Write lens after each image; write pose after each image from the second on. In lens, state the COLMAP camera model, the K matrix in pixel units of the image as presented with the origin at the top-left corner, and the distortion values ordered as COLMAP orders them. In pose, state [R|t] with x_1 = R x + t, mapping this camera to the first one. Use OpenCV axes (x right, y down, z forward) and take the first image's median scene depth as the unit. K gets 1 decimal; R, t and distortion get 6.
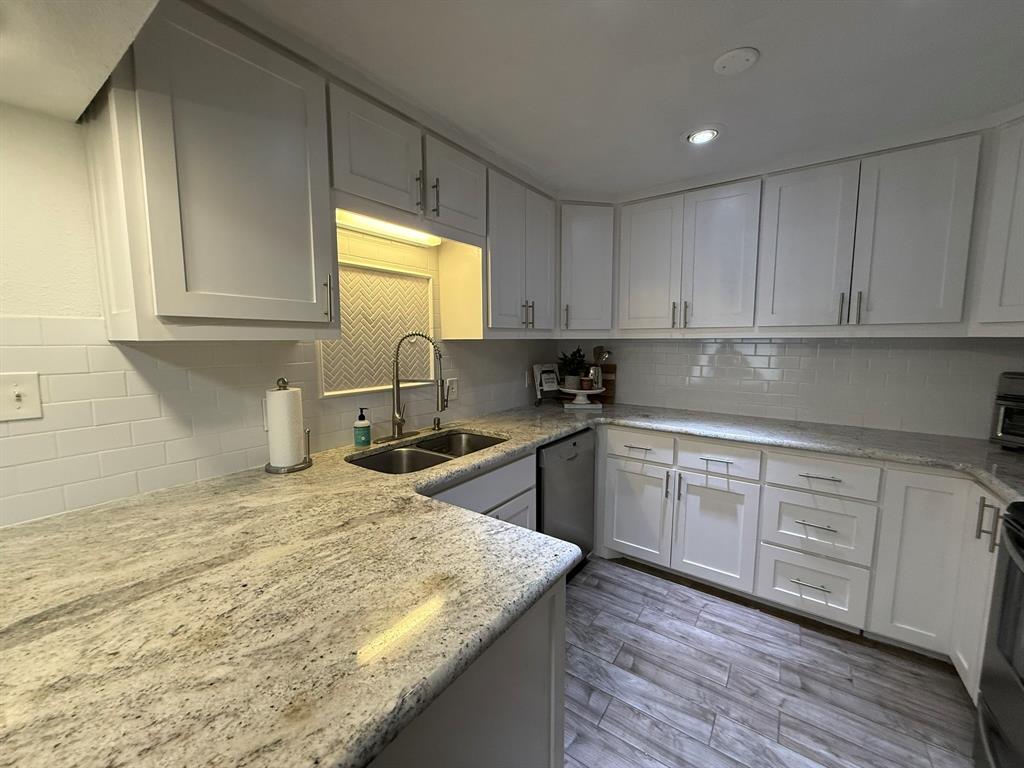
lens RADIAL K [[407.7, 0, 510.8], [0, 407.7, 384.2], [0, 0, 1]] dist [-0.000262, 0.000382]
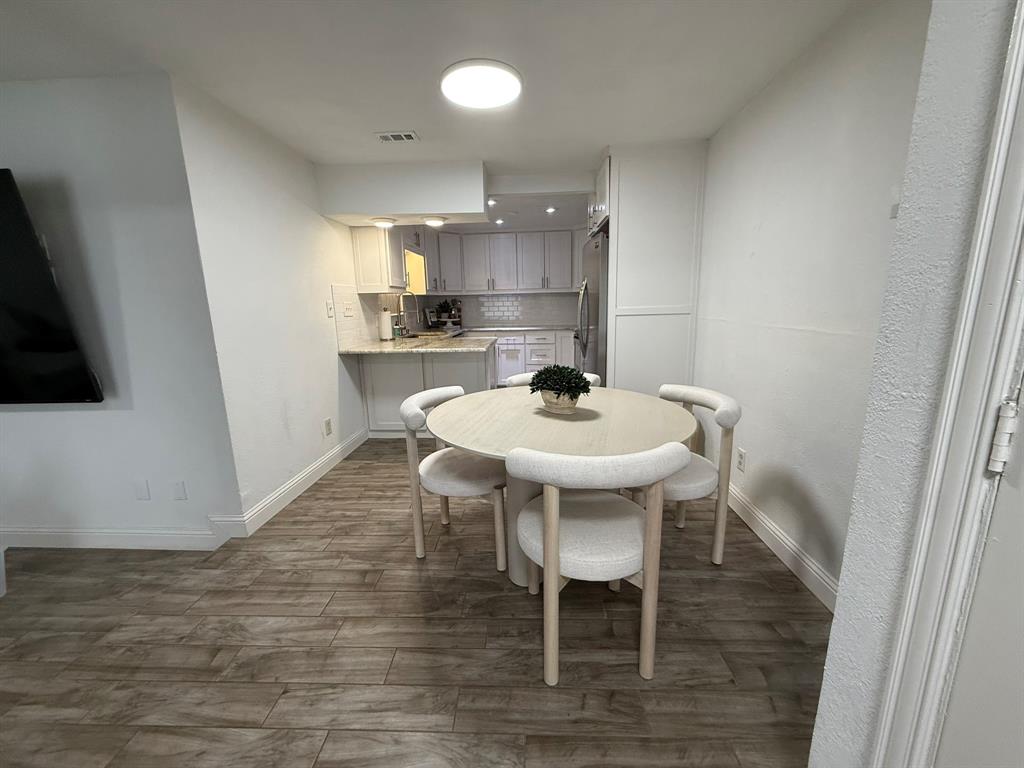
lens RADIAL K [[407.7, 0, 515.4], [0, 407.7, 383.9], [0, 0, 1]] dist [-0.000262, 0.000382]
pose [[0.837086, -0.125710, 0.532433, -1.010117], [0.080260, 0.990930, 0.107779, 0.205237], [-0.541153, -0.047487, 0.839583, -1.394847]]
